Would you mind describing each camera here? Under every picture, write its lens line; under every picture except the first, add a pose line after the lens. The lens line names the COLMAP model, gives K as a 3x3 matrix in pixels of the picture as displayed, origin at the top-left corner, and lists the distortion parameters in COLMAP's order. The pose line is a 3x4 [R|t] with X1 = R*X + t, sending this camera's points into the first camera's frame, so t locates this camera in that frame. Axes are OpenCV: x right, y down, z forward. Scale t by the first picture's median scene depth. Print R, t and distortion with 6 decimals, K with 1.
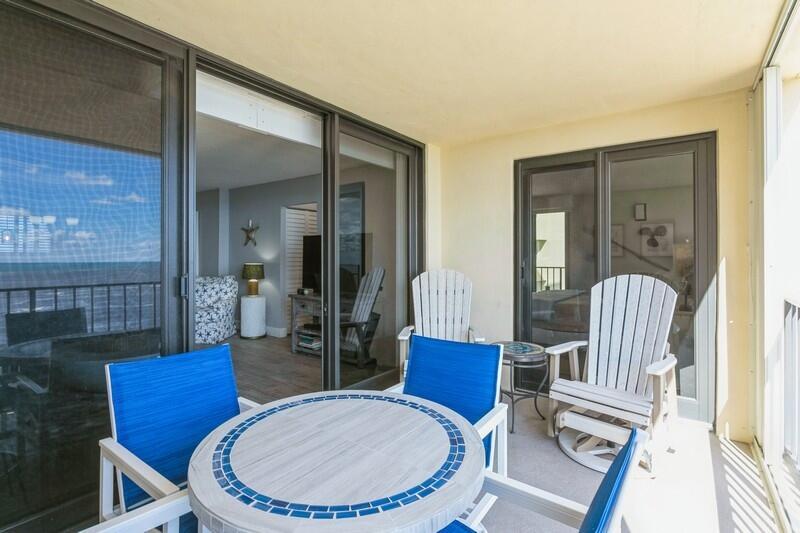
lens RADIAL K [[383.9, 0, 393.4], [0, 383.9, 260.6], [0, 0, 1]] dist [0.002039, -0.000737]
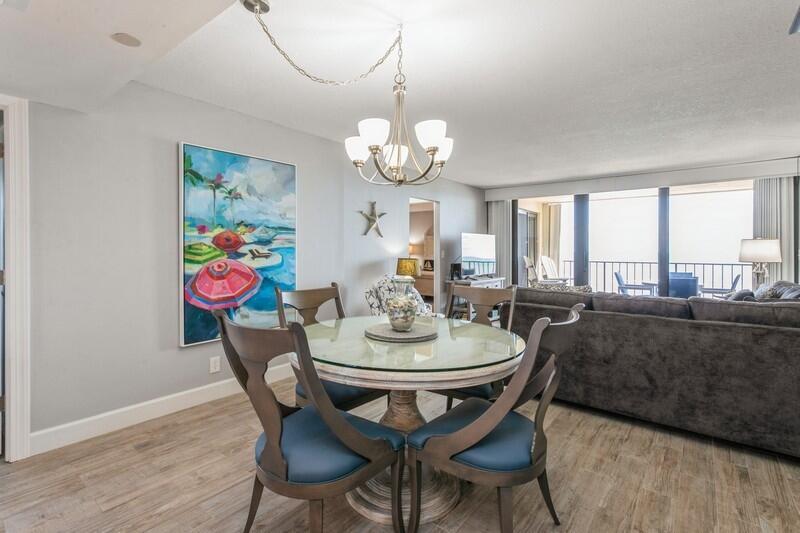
lens RADIAL K [[383.9, 0, 384.3], [0, 383.9, 250.7], [0, 0, 1]] dist [0.002039, -0.000737]
pose [[0.049599, -0.005524, 0.998754, -1.236860], [0.004908, 0.999974, 0.005287, -0.013498], [-0.998757, 0.004640, 0.049625, 1.016482]]
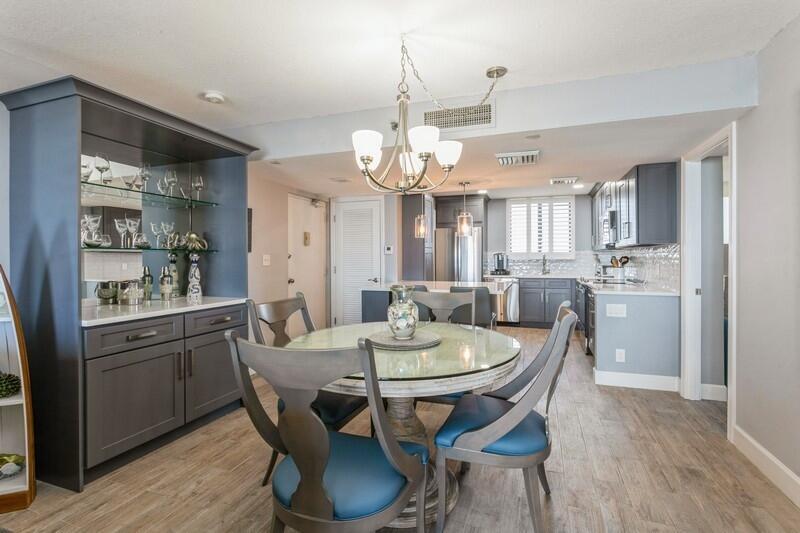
lens RADIAL K [[383.9, 0, 395.3], [0, 383.9, 257.0], [0, 0, 1]] dist [0.002039, -0.000737]
pose [[0.280923, -0.003450, -0.959724, -0.564133], [-0.005337, 0.999972, -0.005157, -0.010147], [0.959716, 0.006571, 0.280897, 0.911031]]
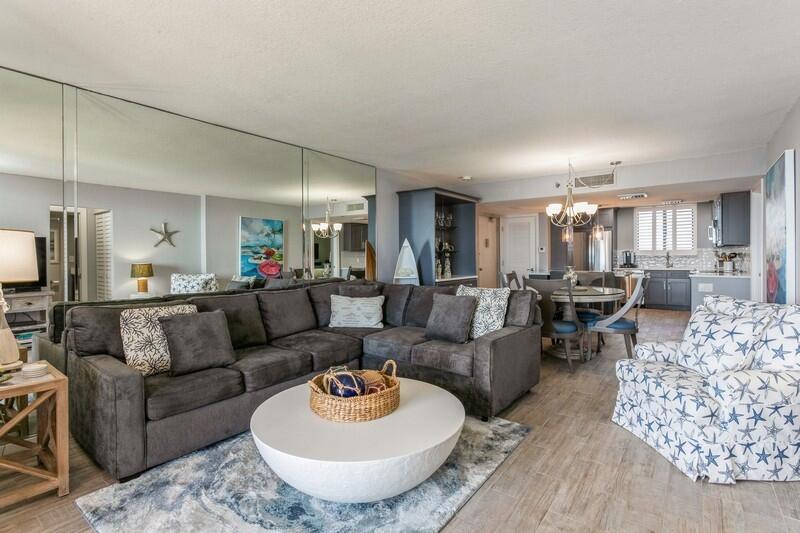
lens RADIAL K [[383.9, 0, 399.8], [0, 383.9, 259.6], [0, 0, 1]] dist [0.002039, -0.000737]
pose [[-0.007797, 0.006479, -0.999949, -0.077027], [-0.000268, 0.999979, 0.006481, -0.004771], [0.999970, 0.000318, -0.007795, 0.660385]]
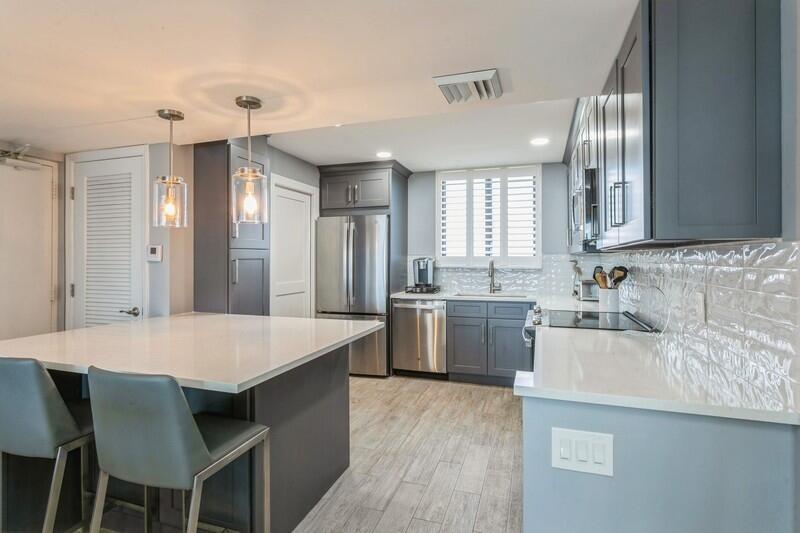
lens RADIAL K [[412.4, 0, 386.6], [0, 412.4, 256.8], [0, 0, 1]] dist [-0.003227, 0.002094]
pose [[0.288082, -0.006480, -0.957584, -0.888160], [-0.007660, 0.999930, -0.009072, -0.024586], [0.957575, 0.009949, 0.288012, 1.275333]]
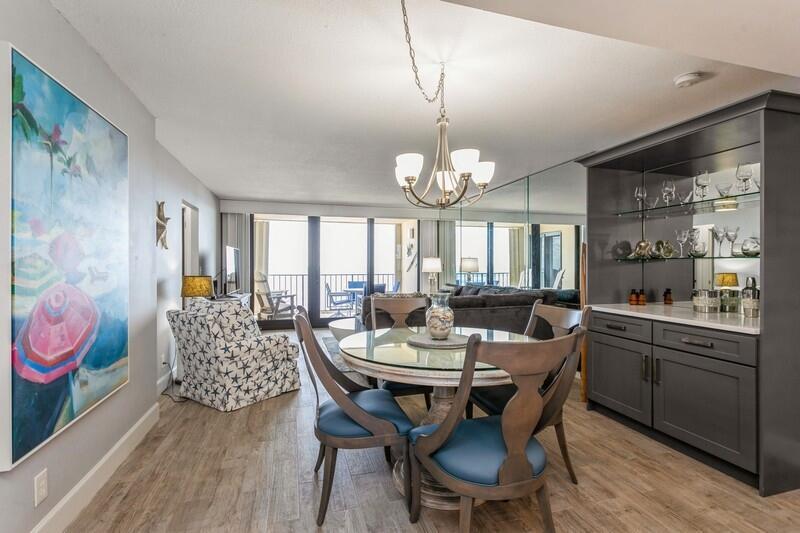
lens RADIAL K [[383.9, 0, 404.2], [0, 383.9, 265.6], [0, 0, 1]] dist [0.002039, -0.000737]
pose [[-0.799698, -0.004667, 0.600385, -1.094022], [0.002150, 0.999941, 0.010638, -0.016806], [-0.600399, 0.009798, -0.799641, 1.343434]]
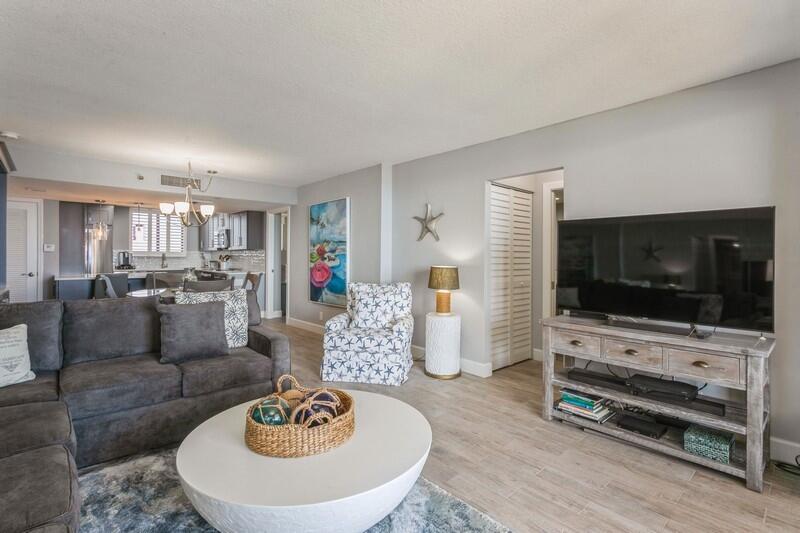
lens RADIAL K [[383.9, 0, 401.2], [0, 383.9, 257.8], [0, 0, 1]] dist [0.002039, -0.000737]
pose [[0.981007, 0.004260, -0.193926, -0.307584], [-0.005653, 0.999962, -0.006632, -0.002164], [0.193891, 0.007602, 0.980994, 0.318167]]
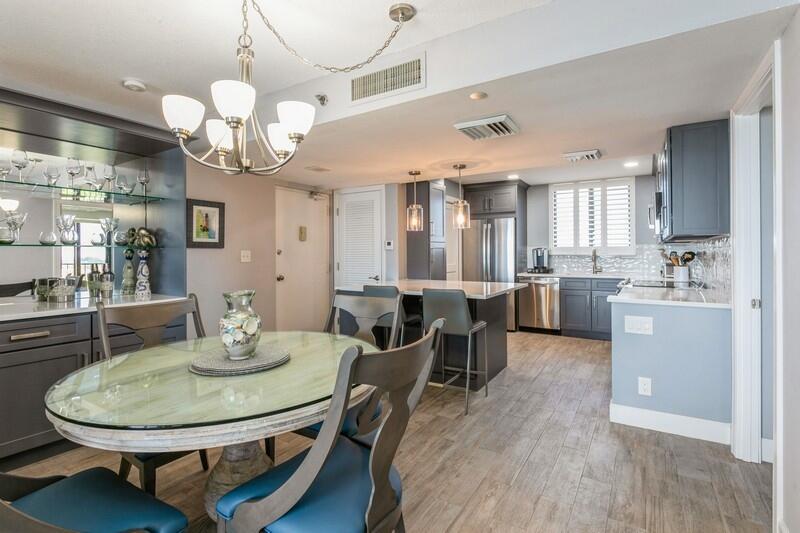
lens RADIAL K [[383.9, 0, 391.1], [0, 383.9, 249.6], [0, 0, 1]] dist [0.002039, -0.000737]
pose [[0.059556, -0.009937, -0.998175, -0.616219], [-0.004744, 0.999936, -0.010238, -0.012960], [0.998214, 0.005345, 0.059505, 1.105870]]
